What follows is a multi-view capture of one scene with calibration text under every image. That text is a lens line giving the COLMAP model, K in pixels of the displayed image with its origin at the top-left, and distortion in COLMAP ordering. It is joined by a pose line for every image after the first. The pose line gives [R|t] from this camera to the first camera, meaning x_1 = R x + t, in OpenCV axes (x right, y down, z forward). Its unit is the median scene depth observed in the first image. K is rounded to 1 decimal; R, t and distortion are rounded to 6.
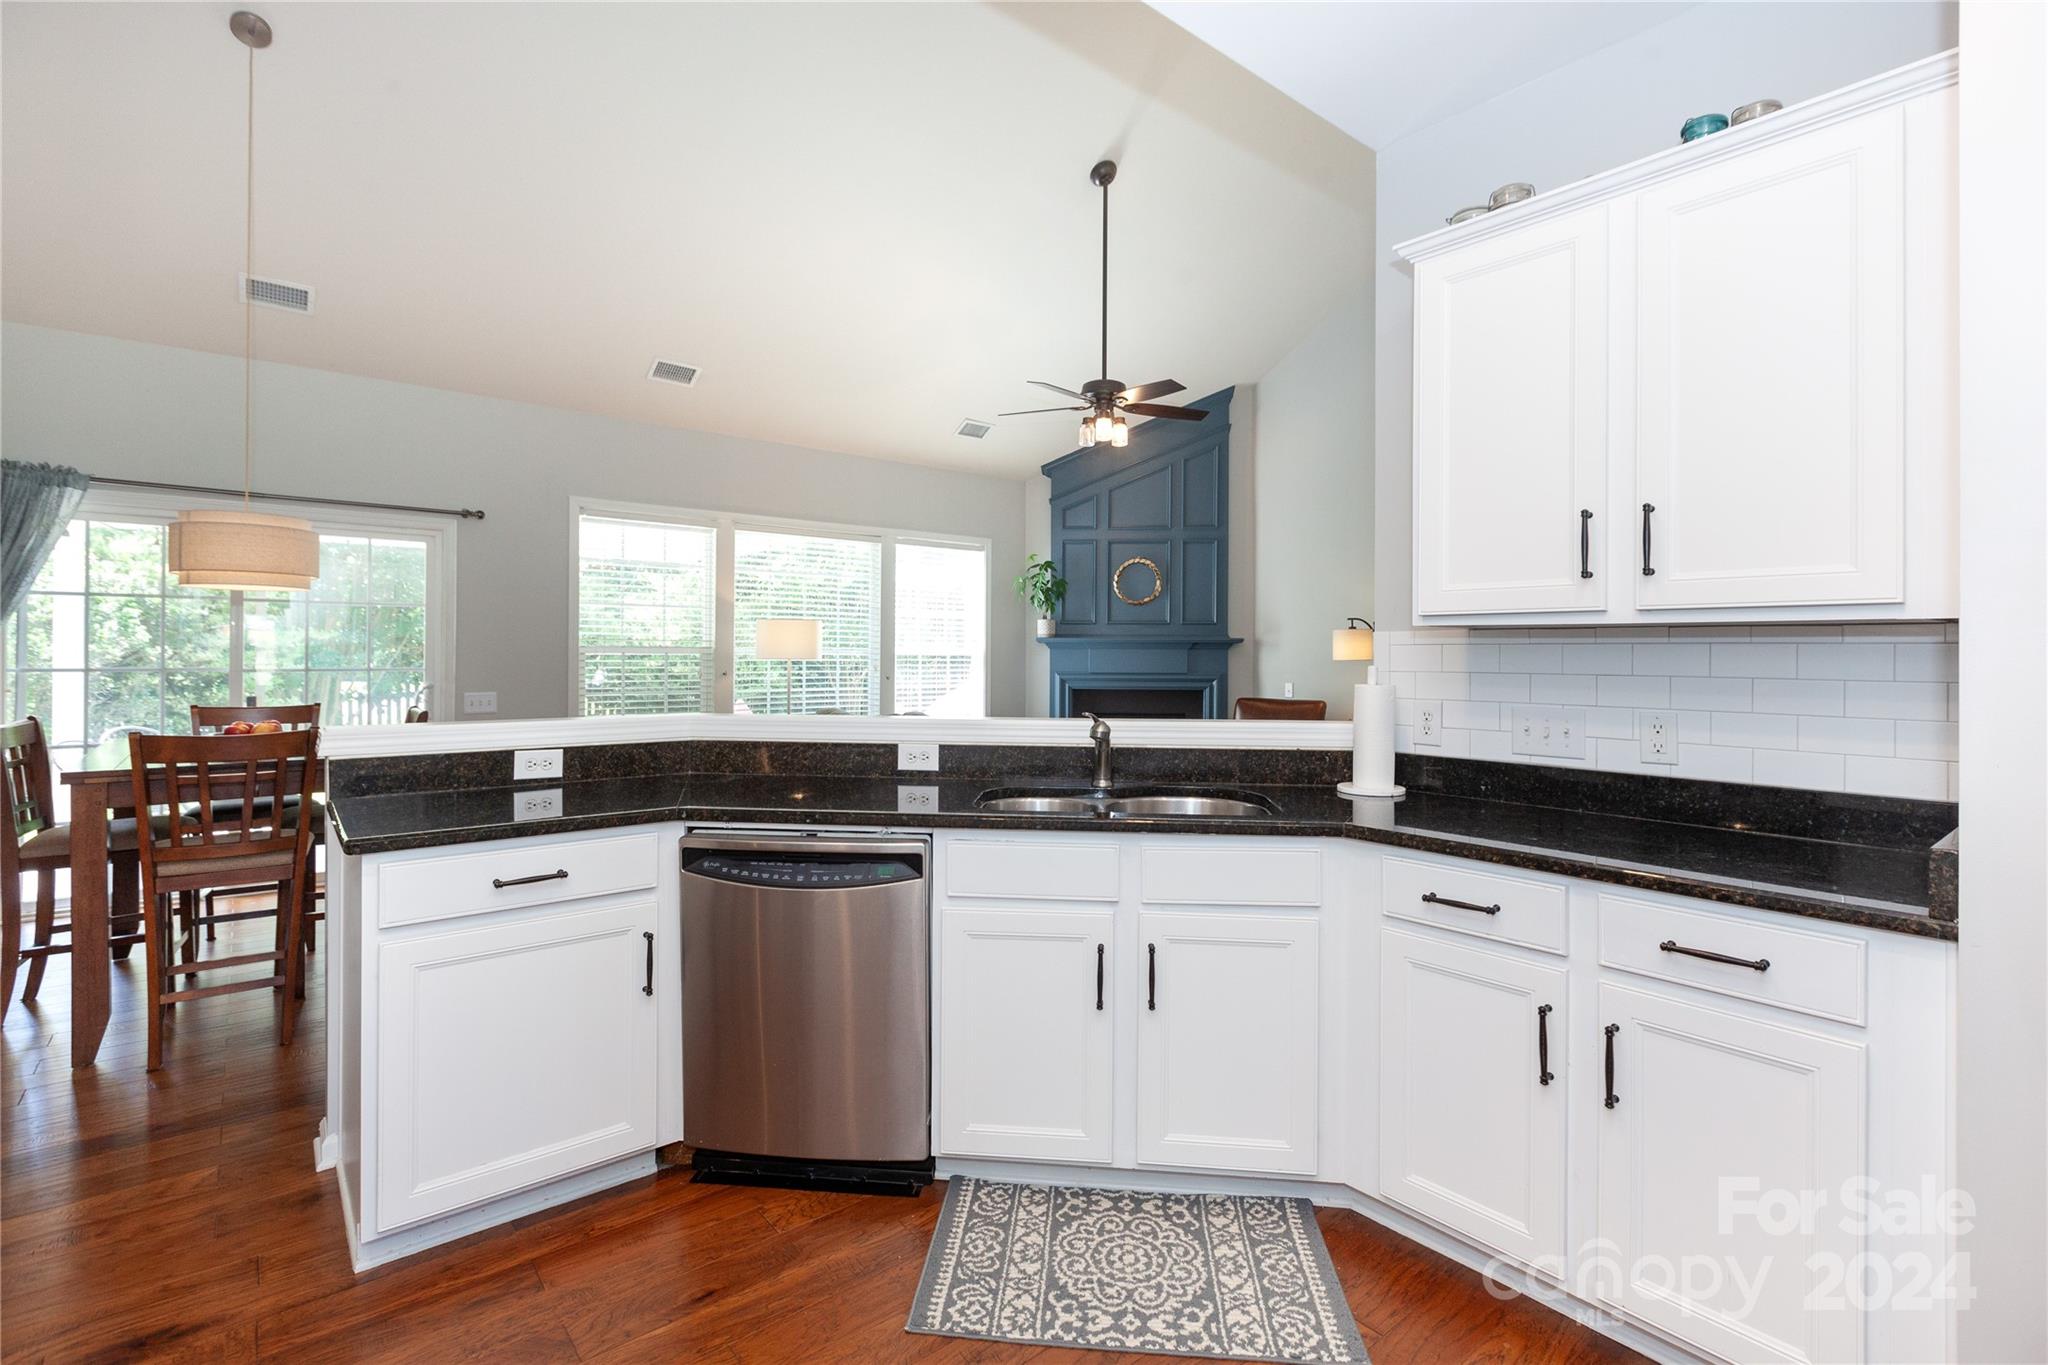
lens RADIAL K [[948.0, 0, 996.2], [0, 948.0, 646.6], [0, 0, 1]] dist [0.014768, -0.001388]
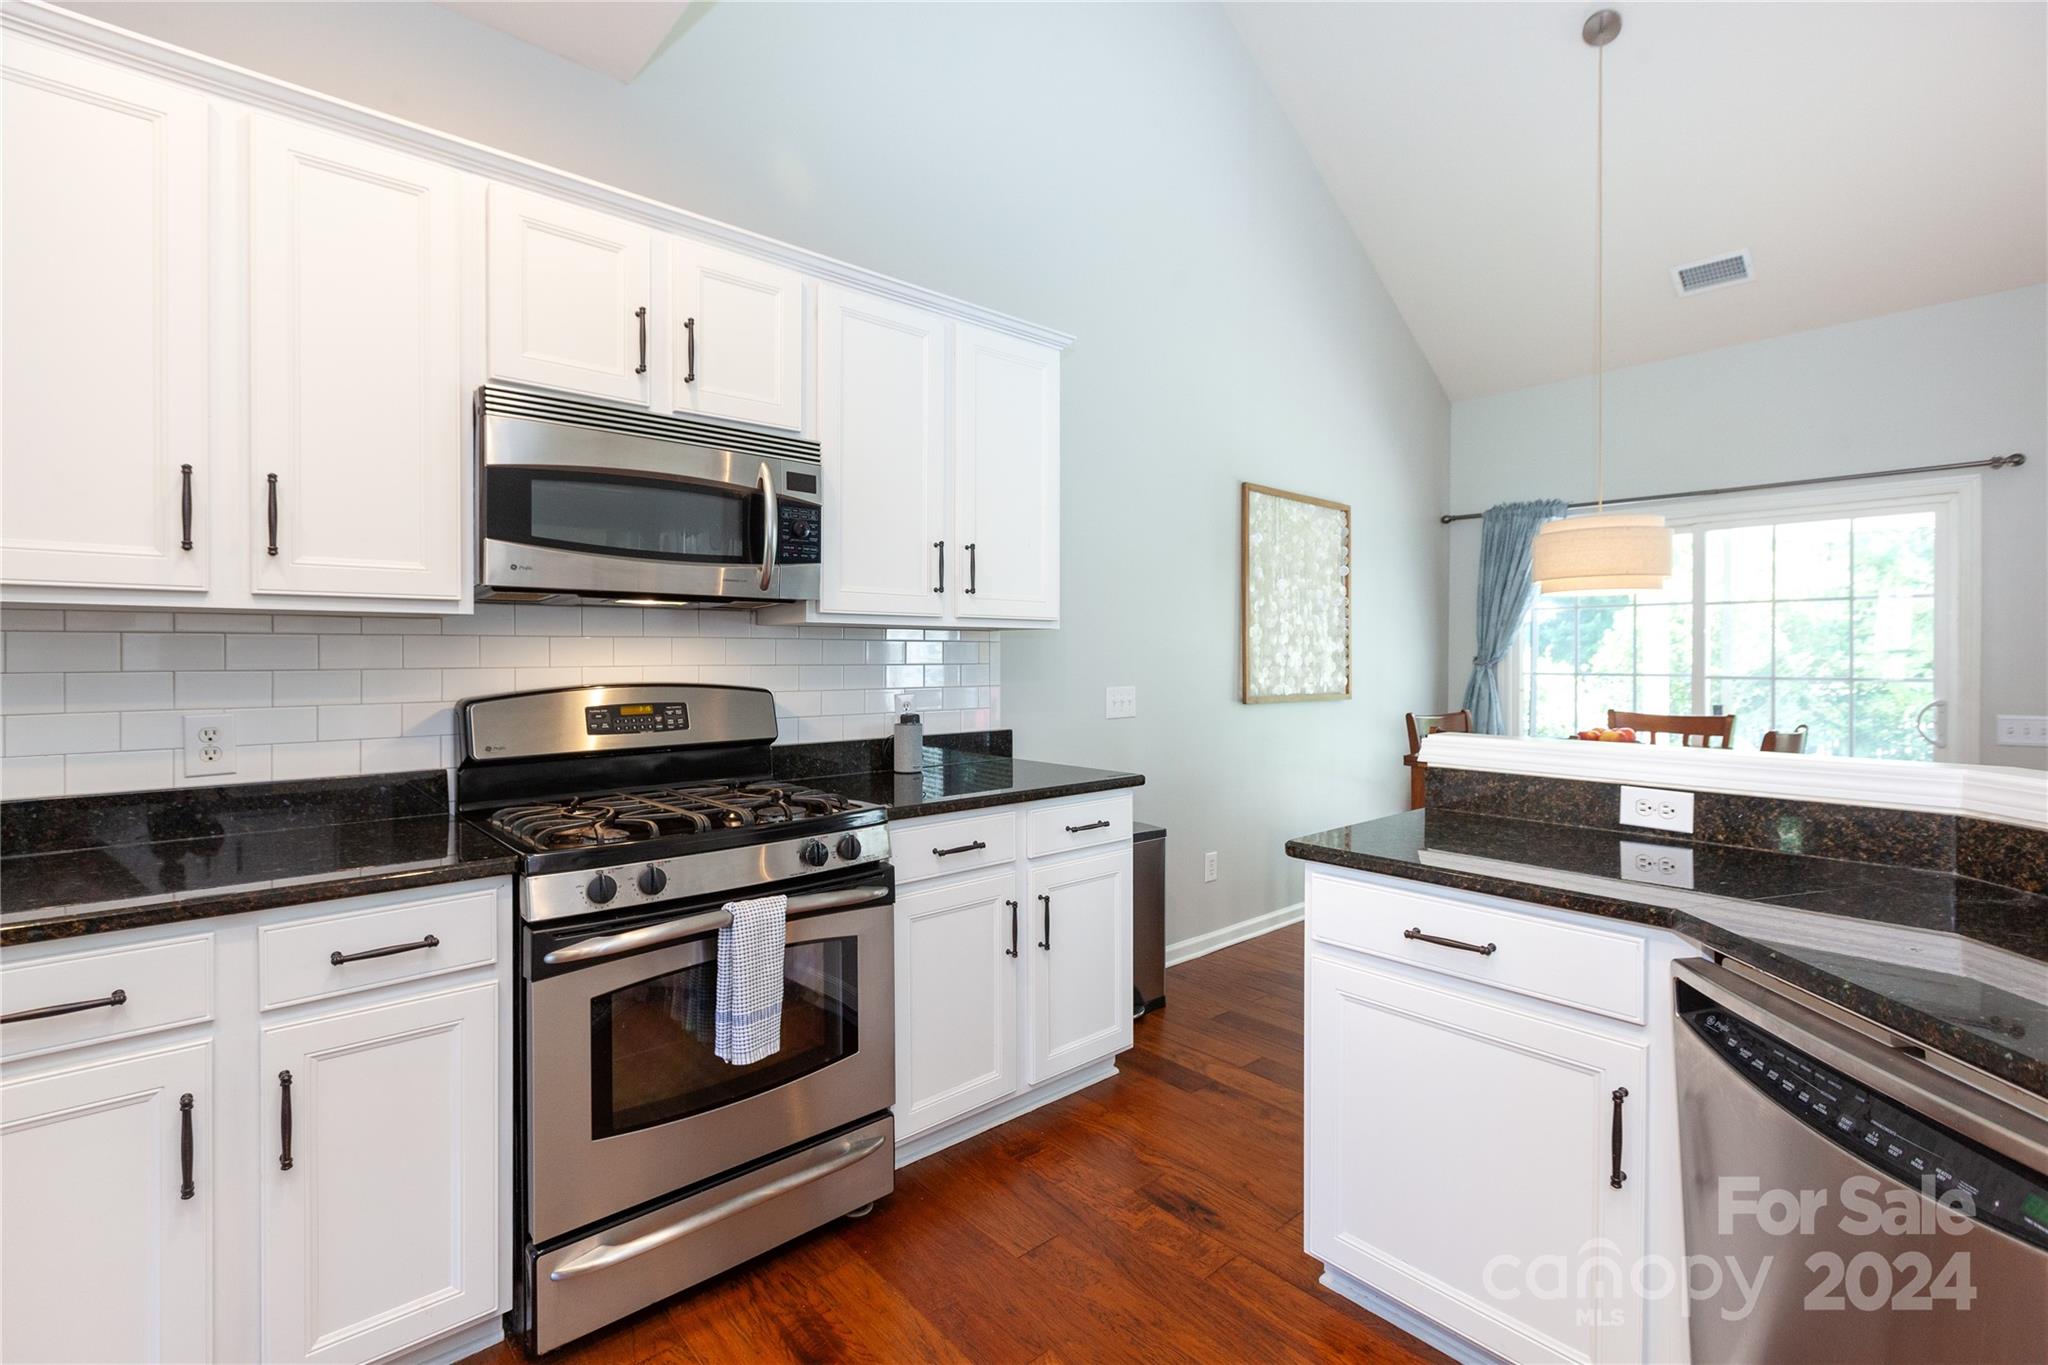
lens RADIAL K [[923.7, 0, 996.0], [0, 923.7, 658.6], [0, 0, 1]] dist [-0.002138, -0.000223]
pose [[0.045242, -0.002961, -0.998972, 0.112315], [0.006618, 0.999975, -0.002664, 0.004258], [0.998954, -0.006490, 0.045261, 0.261567]]
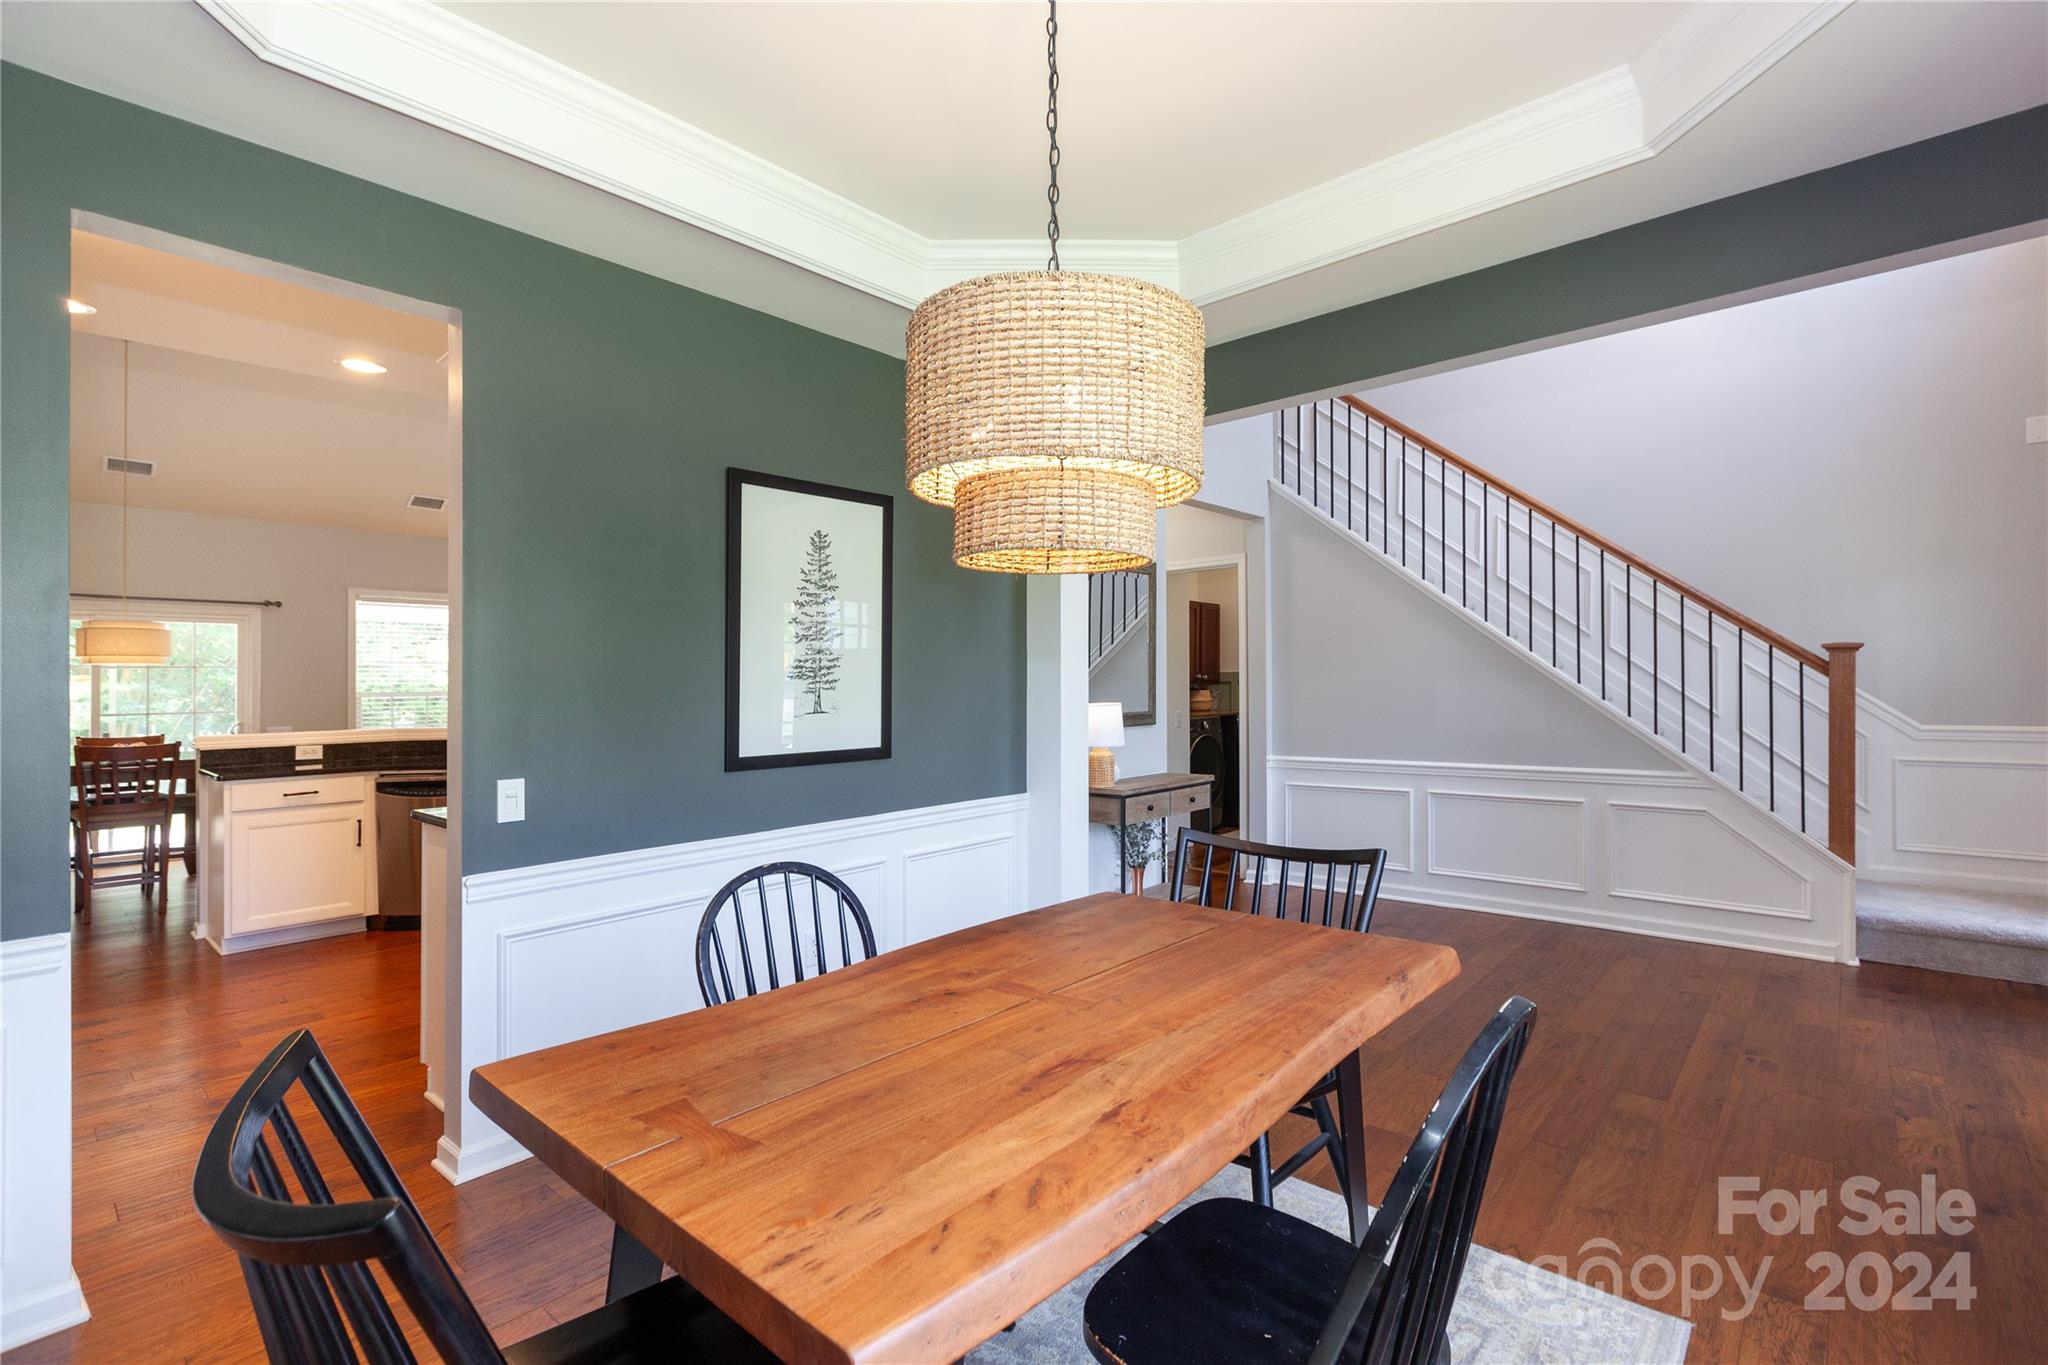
lens RADIAL K [[923.7, 0, 996.0], [0, 923.7, 658.6], [0, 0, 1]] dist [-0.002138, -0.000223]
pose [[0.986820, -0.019643, 0.160622, 0.366422], [0.023194, 0.999526, -0.020262, -0.001643], [-0.160148, 0.023720, 0.986808, -0.663300]]
